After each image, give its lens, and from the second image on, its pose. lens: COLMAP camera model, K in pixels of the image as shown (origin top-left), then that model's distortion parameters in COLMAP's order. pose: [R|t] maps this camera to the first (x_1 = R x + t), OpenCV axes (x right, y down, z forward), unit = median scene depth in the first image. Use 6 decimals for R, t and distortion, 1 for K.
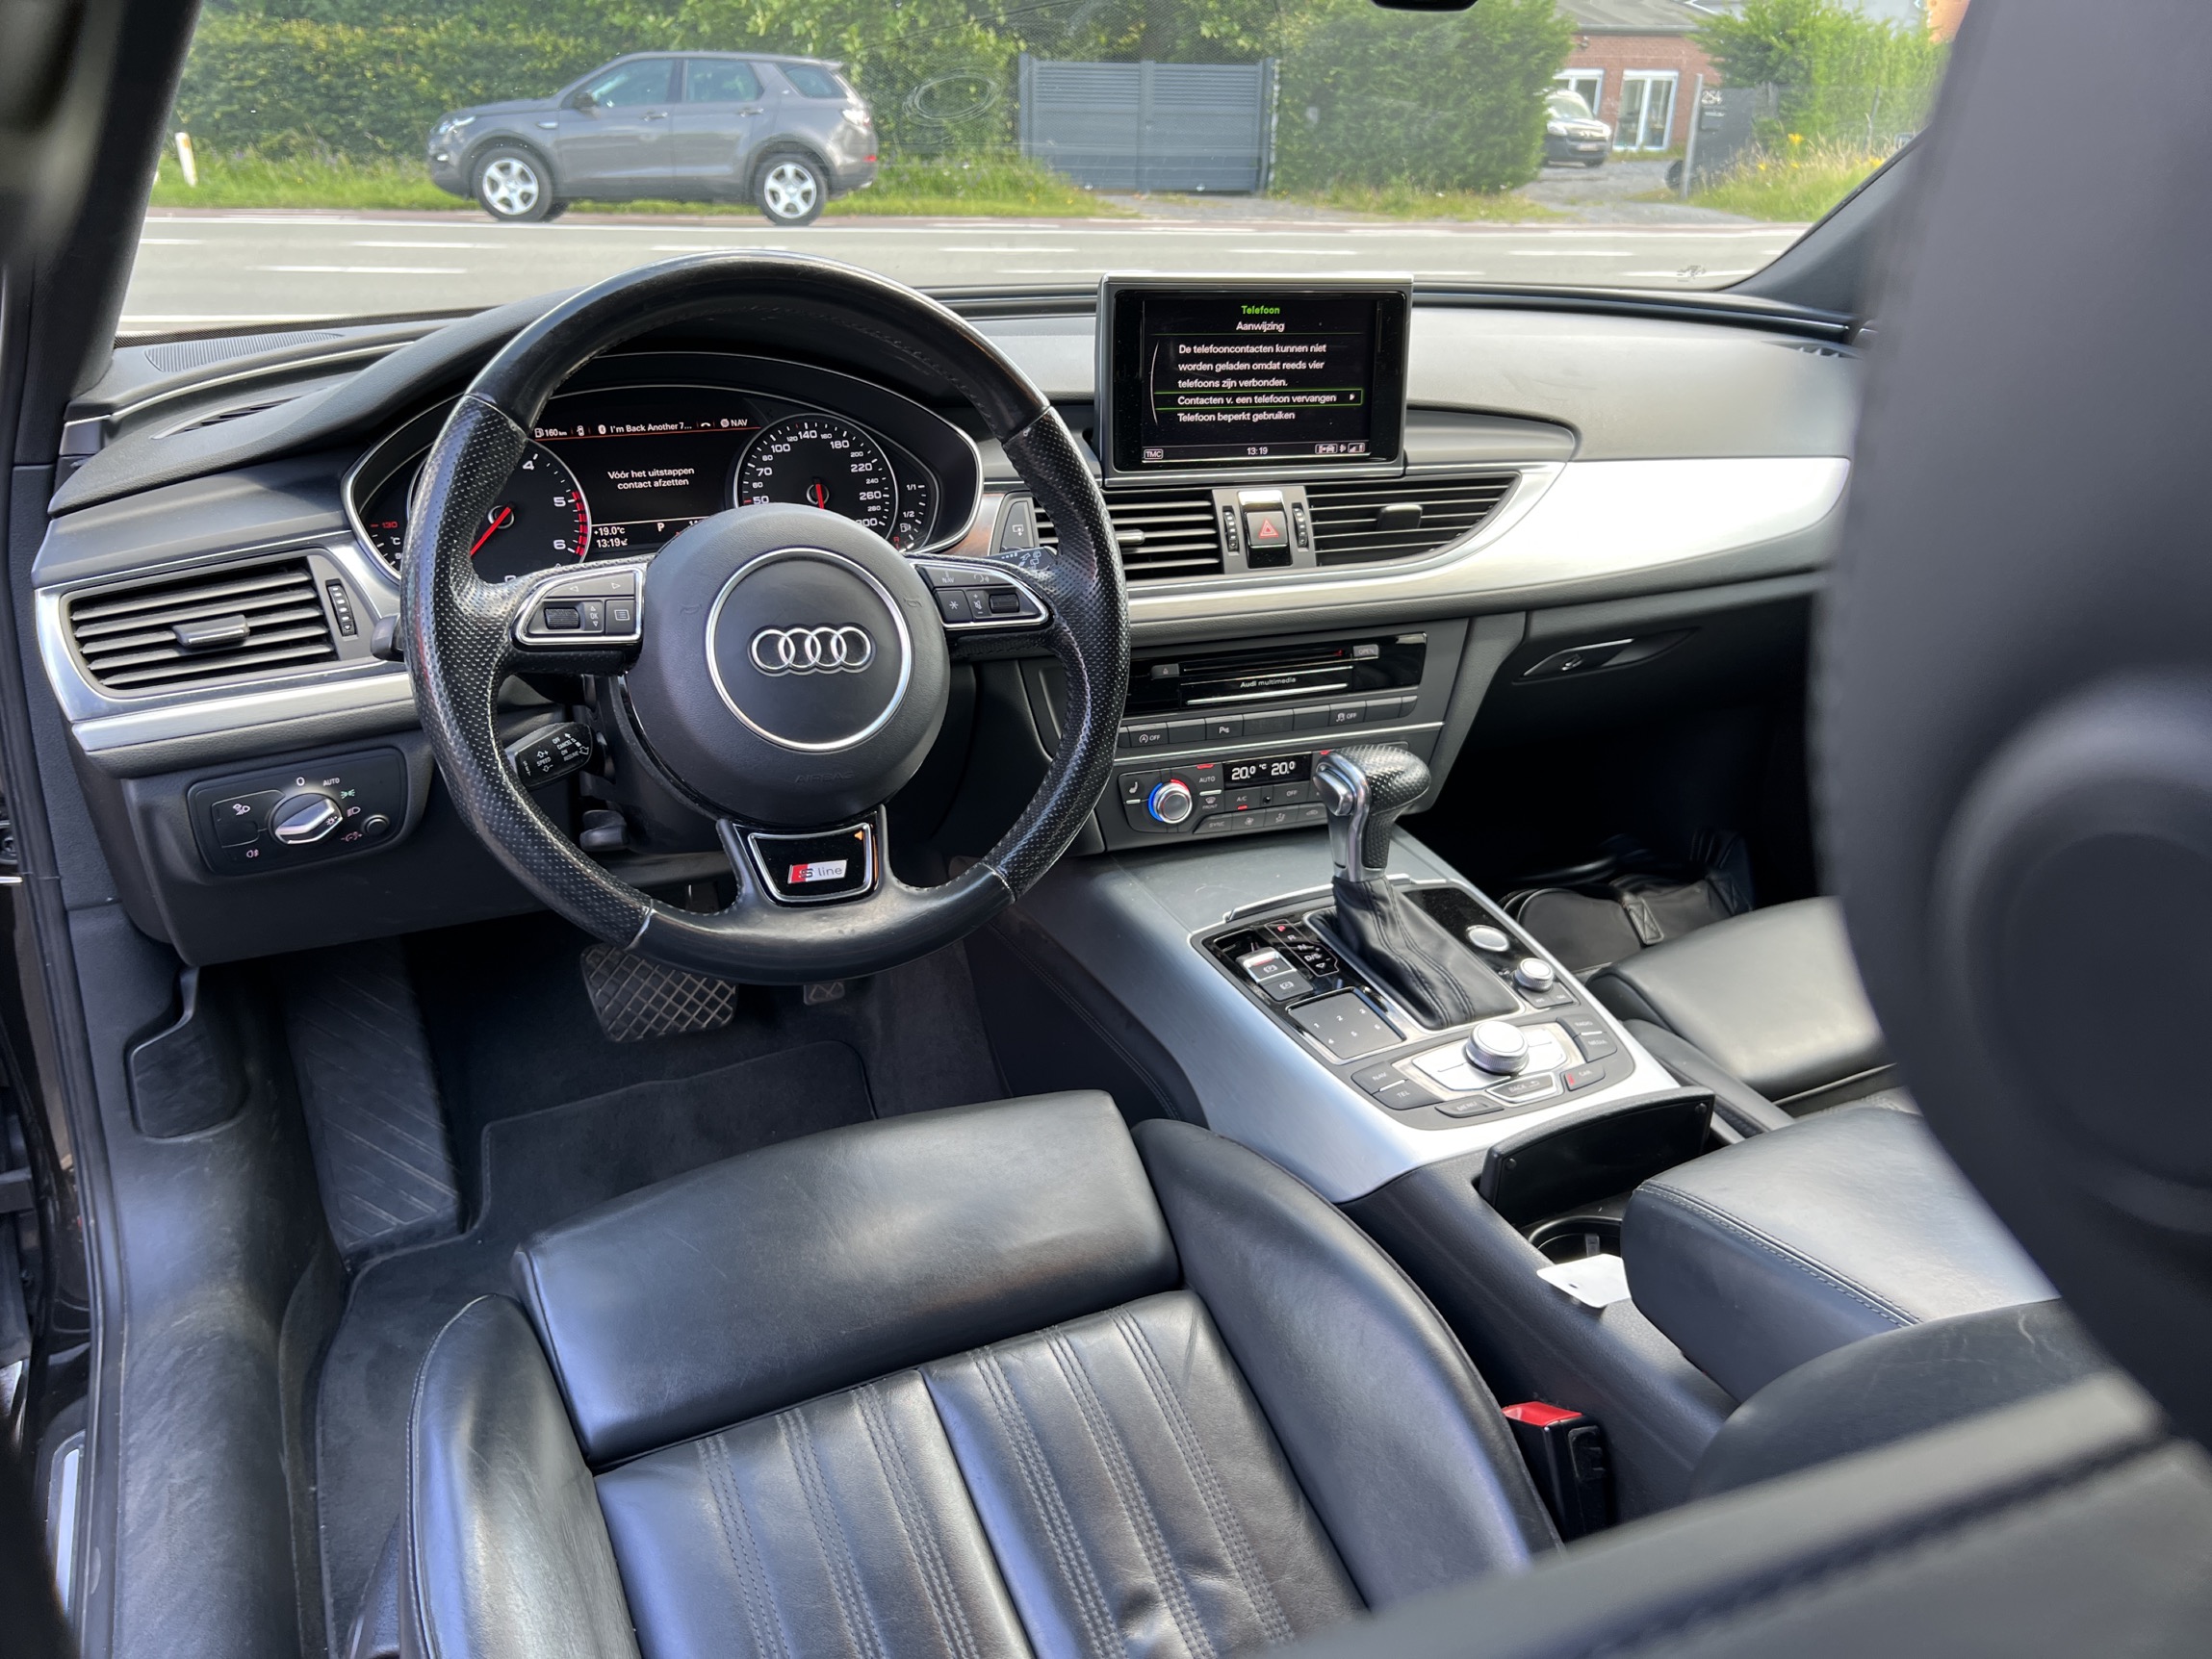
lens RADIAL K [[1700.5, 0, 1109.9], [0, 1700.5, 828.3], [0, 0, 1]] dist [0.039790, -0.035457]
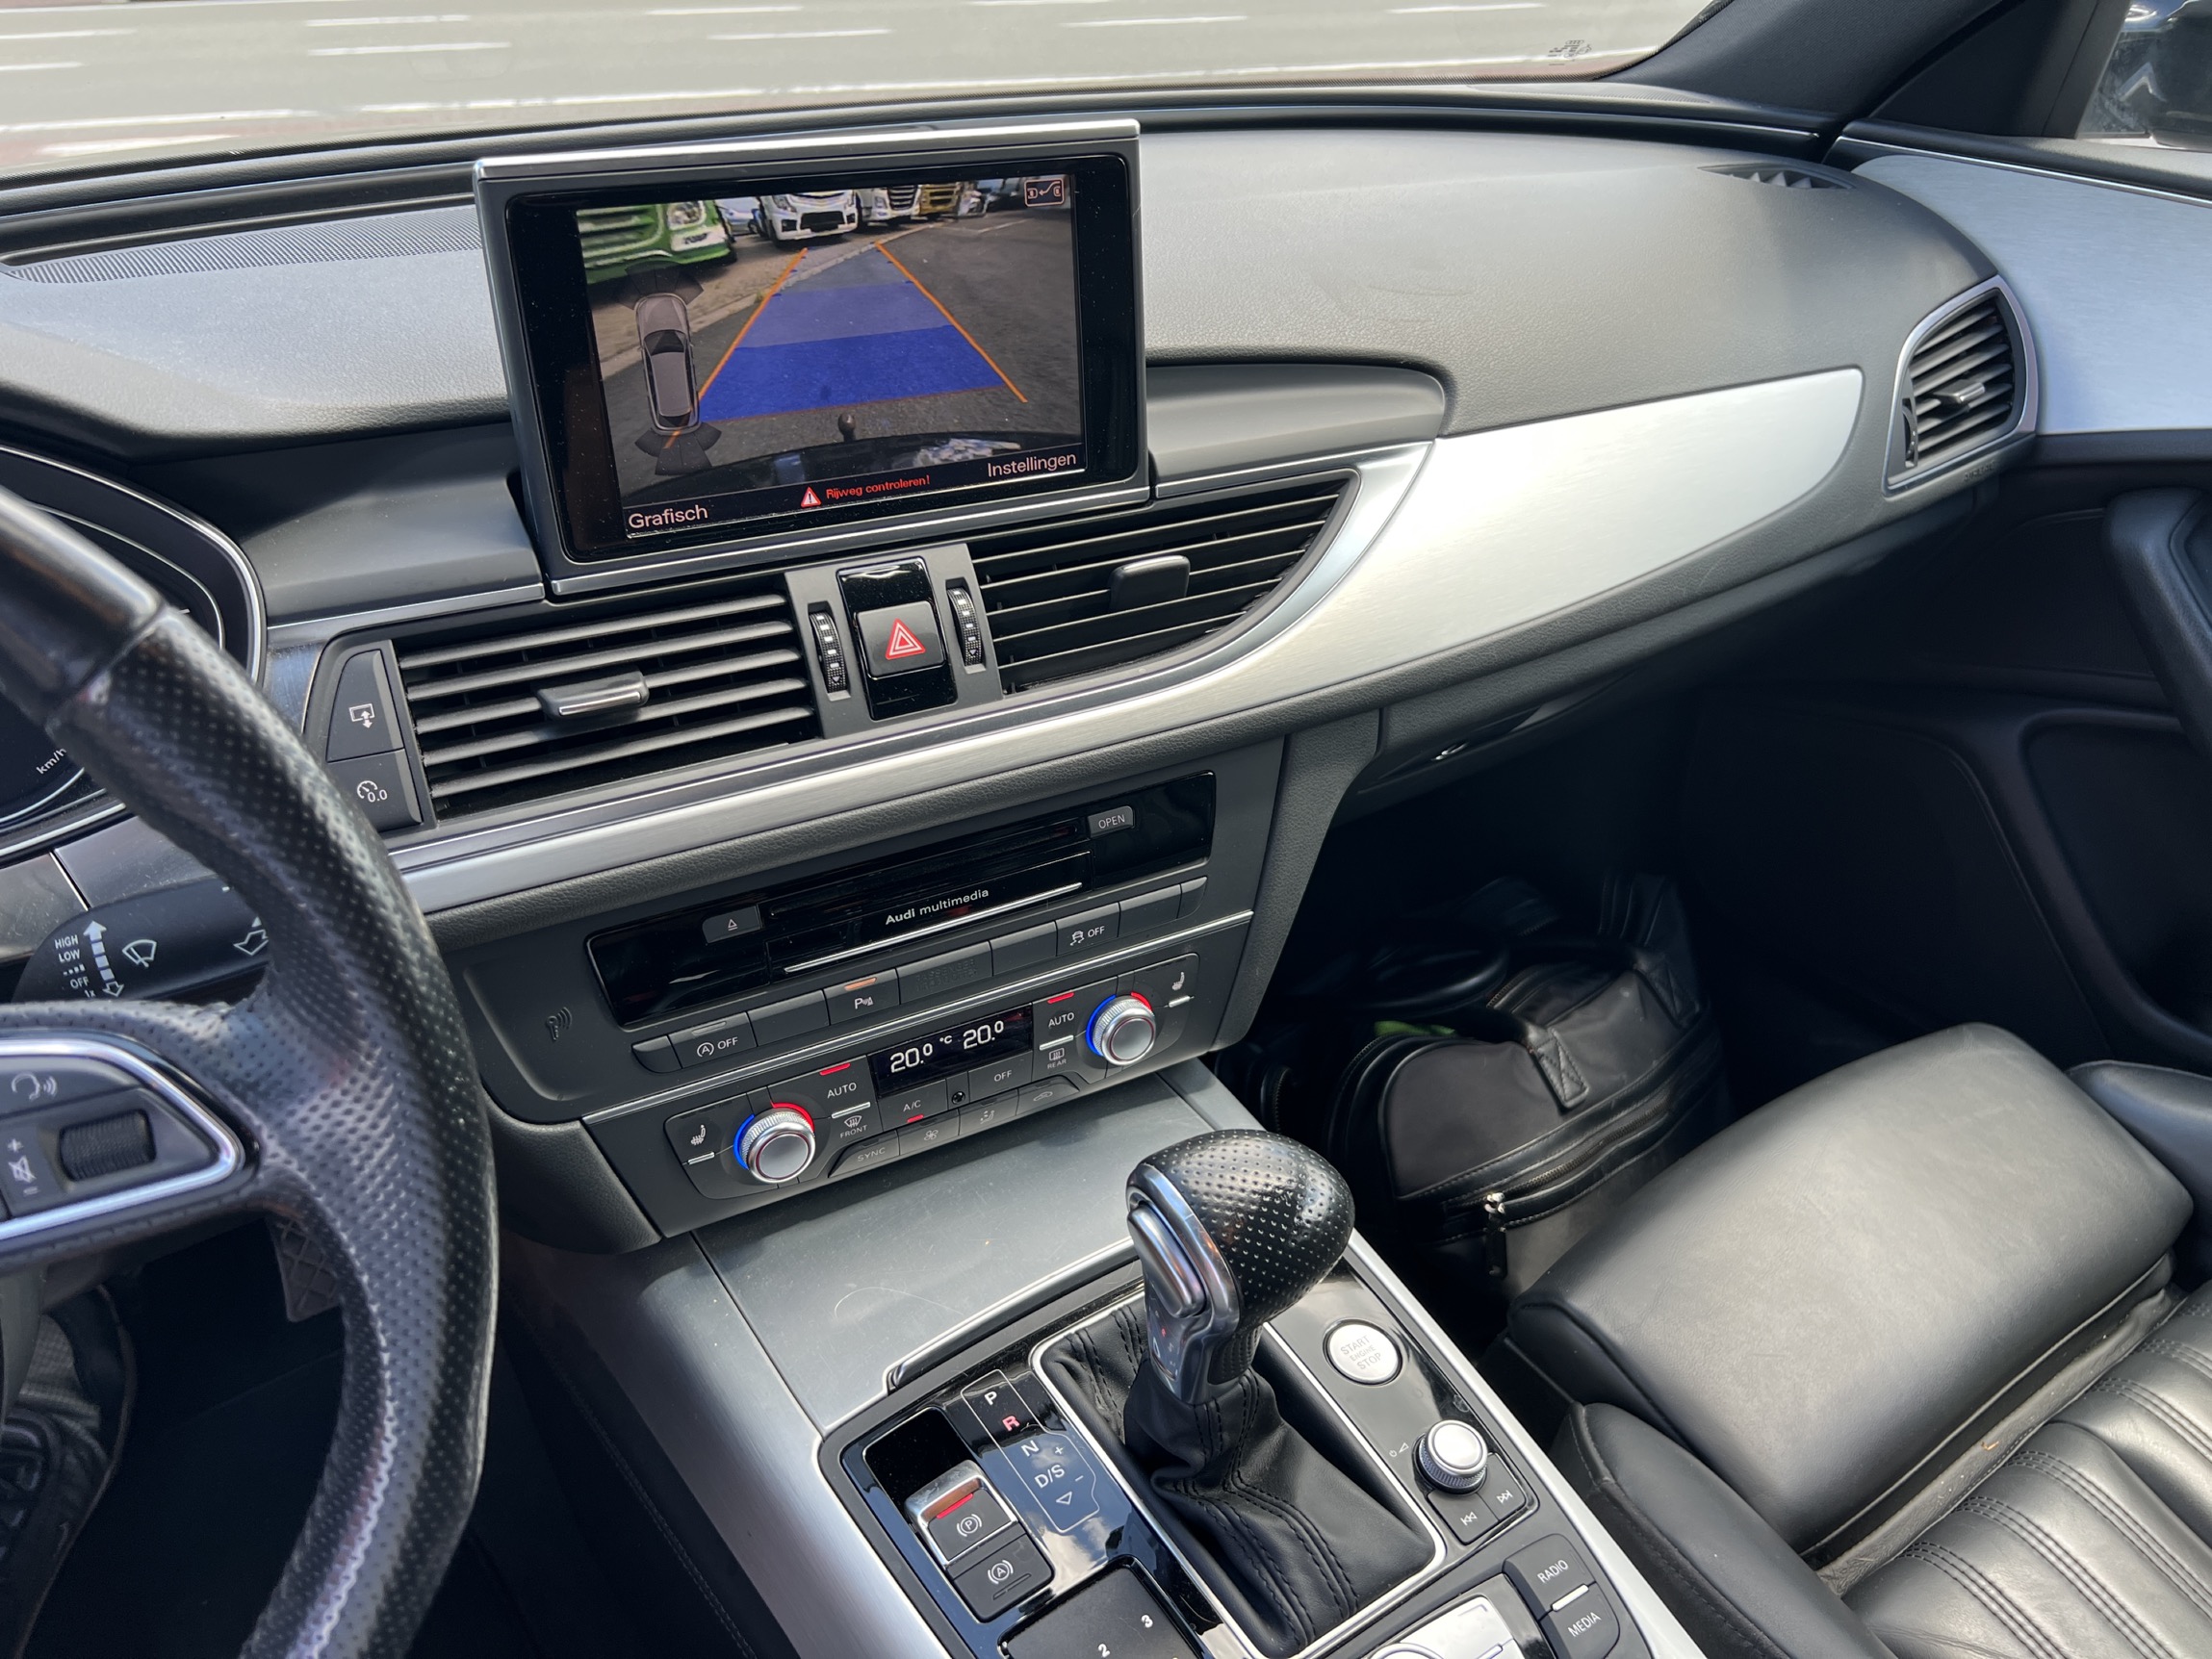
lens RADIAL K [[1700.5, 0, 1116.7], [0, 1700.5, 832.9], [0, 0, 1]] dist [0.039790, -0.035457]
pose [[0.989531, -0.094798, 0.108816, 0.092990], [0.080261, 0.988132, 0.130971, -0.175344], [-0.119941, -0.120866, 0.985396, 0.458539]]
